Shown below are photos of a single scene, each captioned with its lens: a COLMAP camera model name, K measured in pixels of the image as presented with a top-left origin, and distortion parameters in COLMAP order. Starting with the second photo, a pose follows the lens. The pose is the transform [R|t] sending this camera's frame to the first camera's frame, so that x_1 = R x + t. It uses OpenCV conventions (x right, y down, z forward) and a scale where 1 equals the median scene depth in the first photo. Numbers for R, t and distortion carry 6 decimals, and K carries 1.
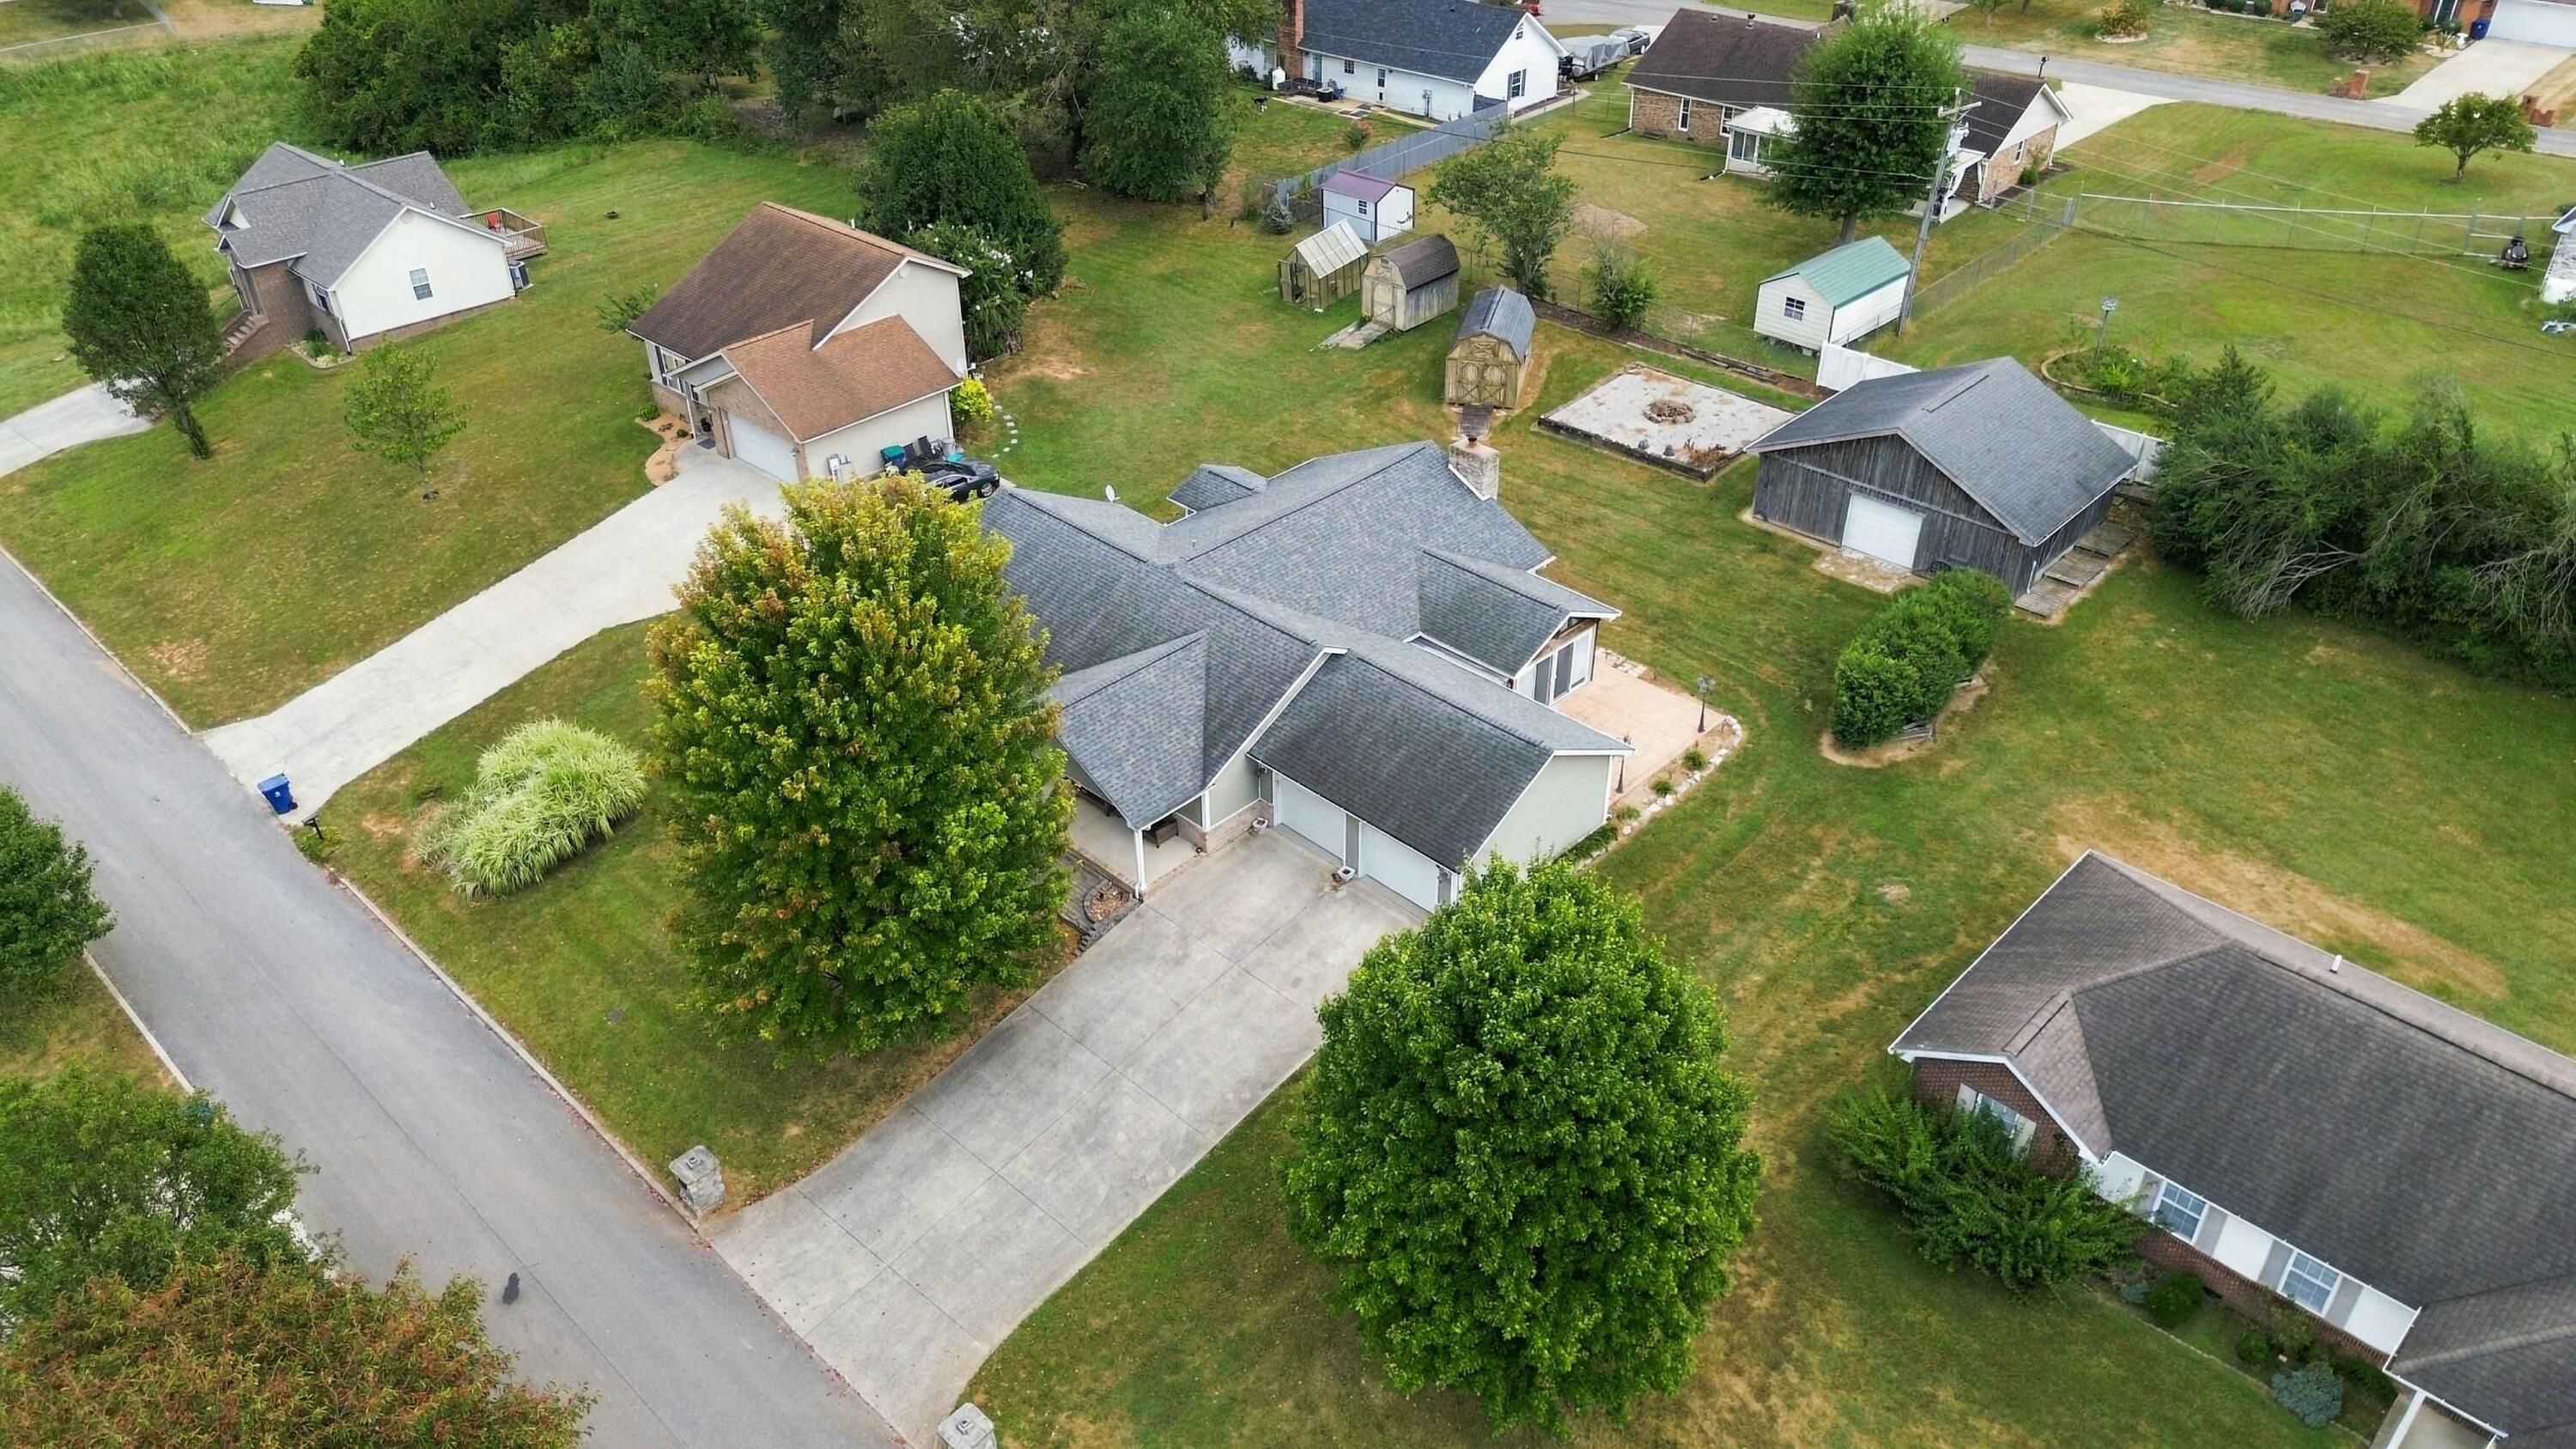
lens RADIAL K [[1826.5, 0, 1286.3], [0, 1826.5, 730.8], [0, 0, 1]] dist [0.066803, -0.061567]
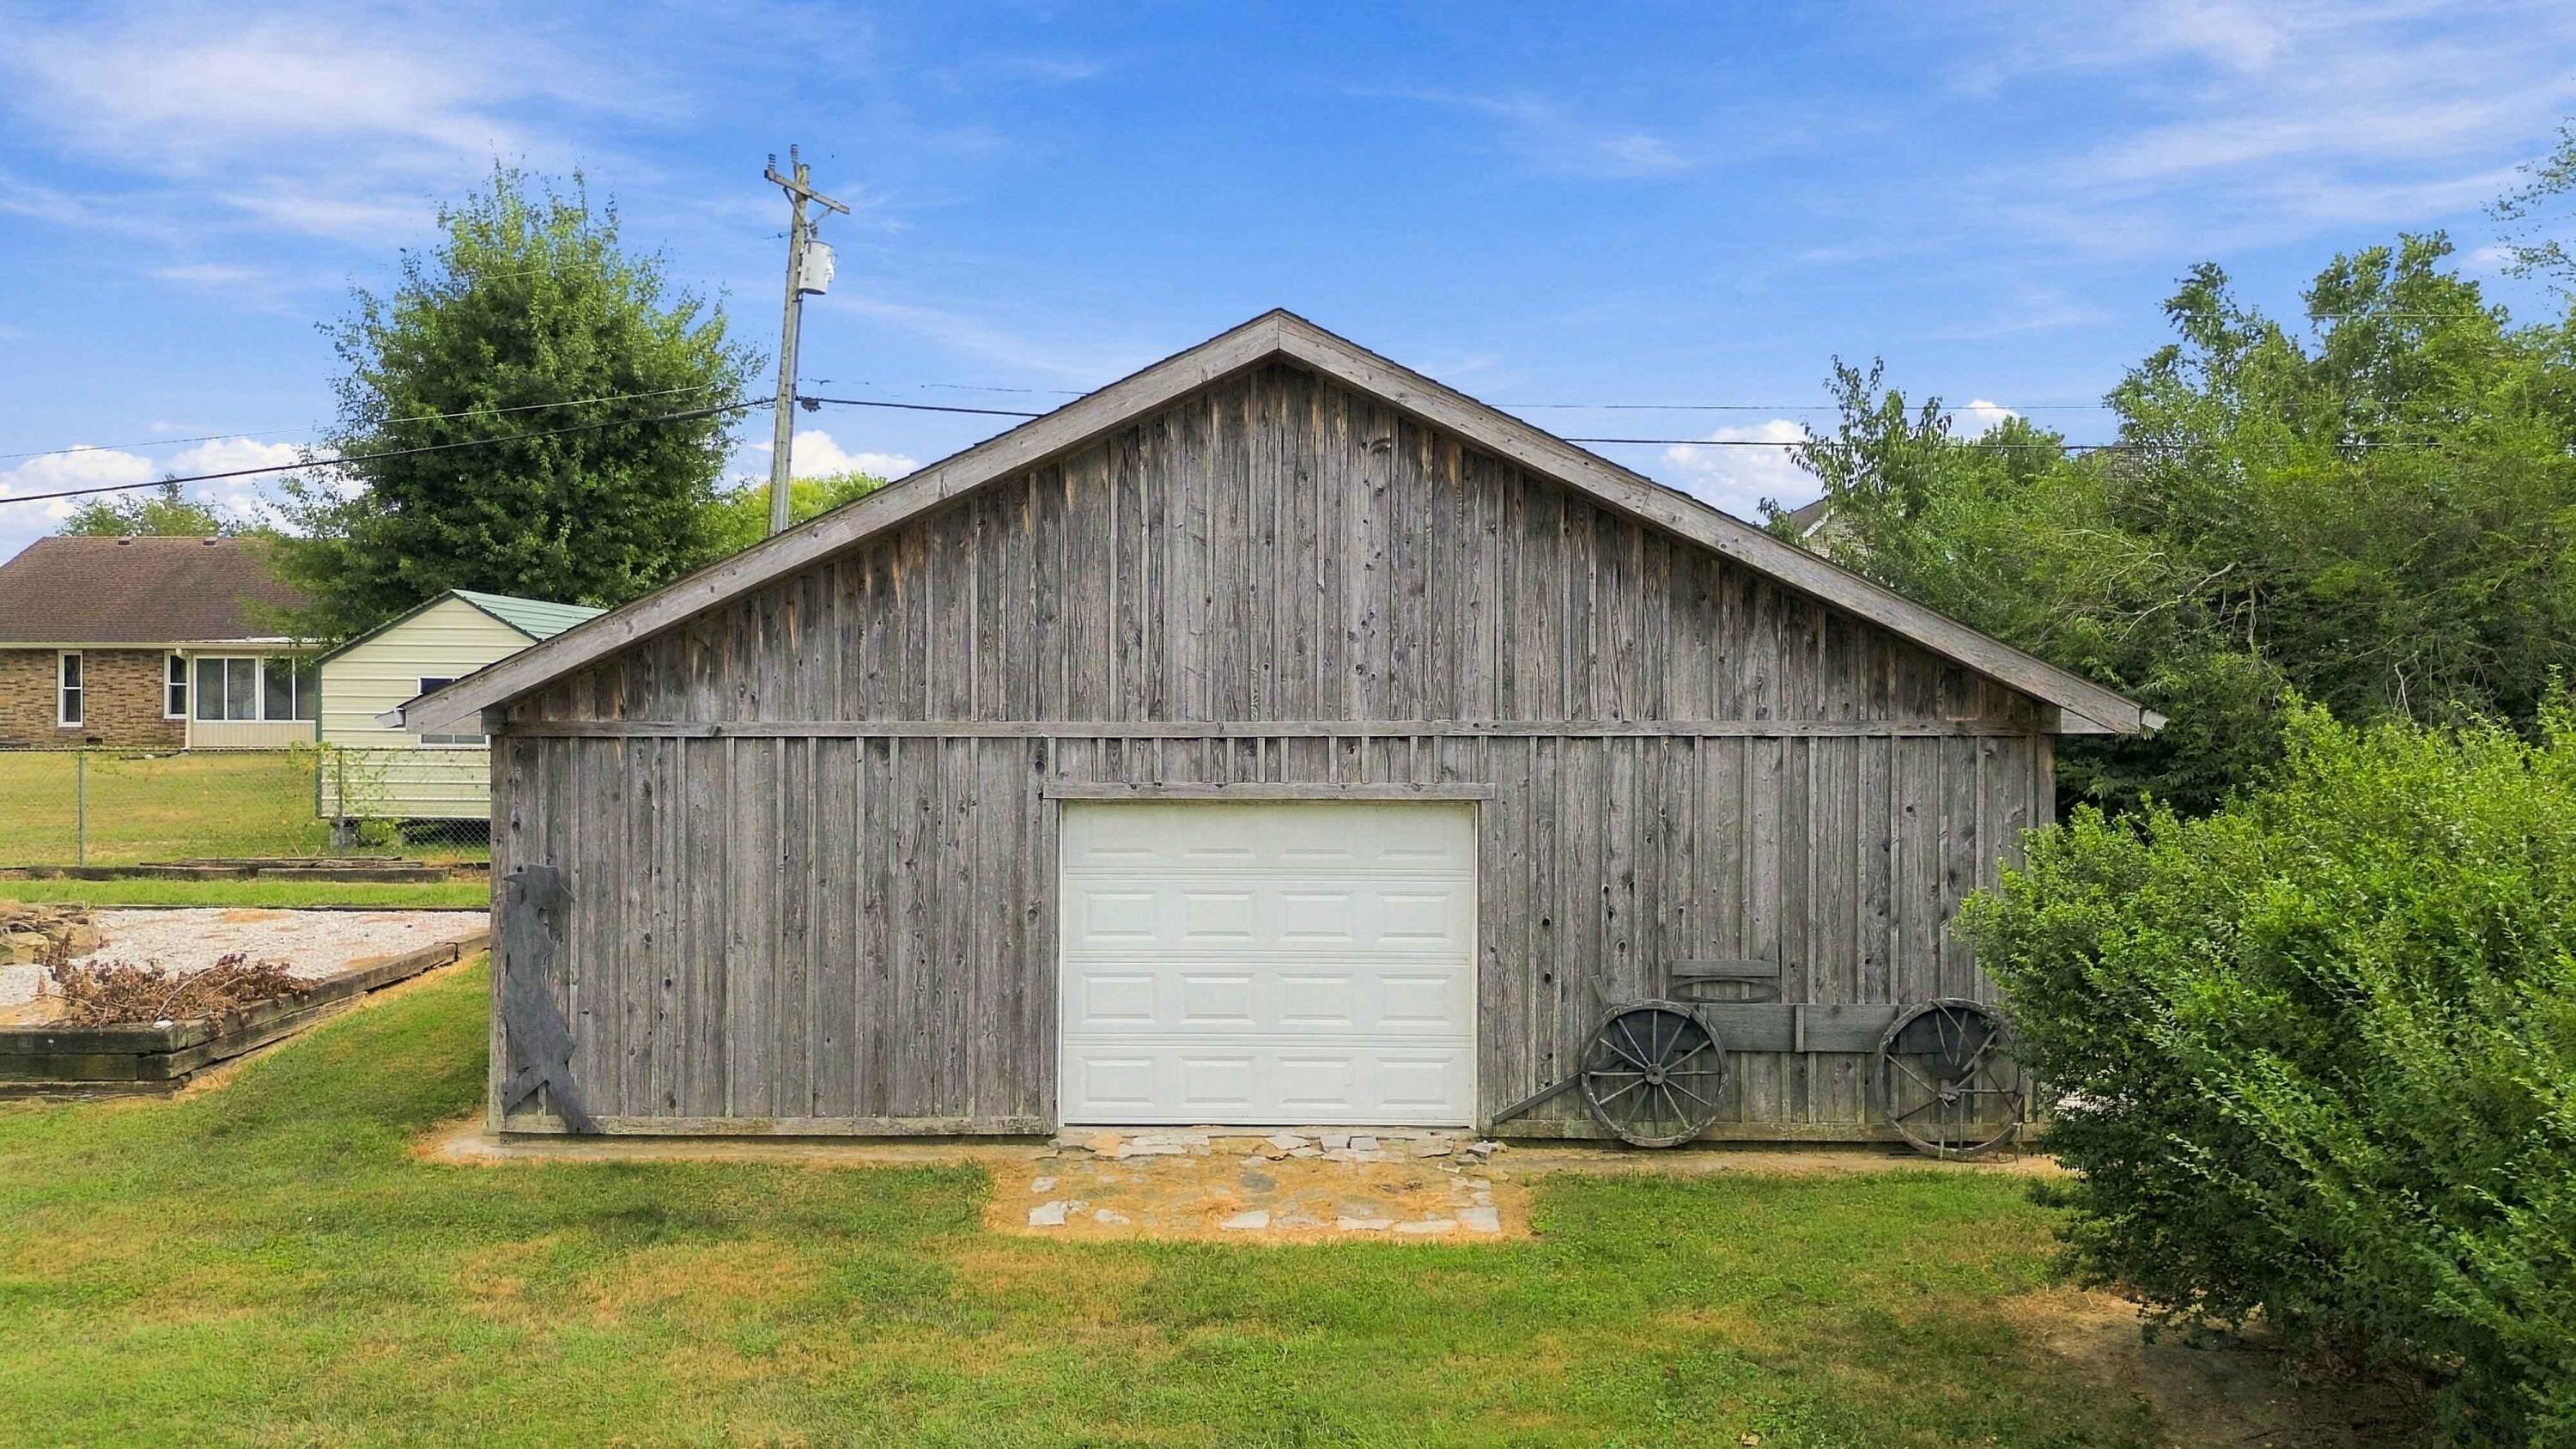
lens RADIAL K [[1826.5, 0, 1305.5], [0, 1826.5, 721.8], [0, 0, 1]] dist [0.066803, -0.061567]
pose [[0.732355, 0.004715, 0.680907, 0.187100], [0.371804, 0.834977, -0.405679, -0.050030], [-0.570454, 0.550265, 0.609746, 0.812285]]
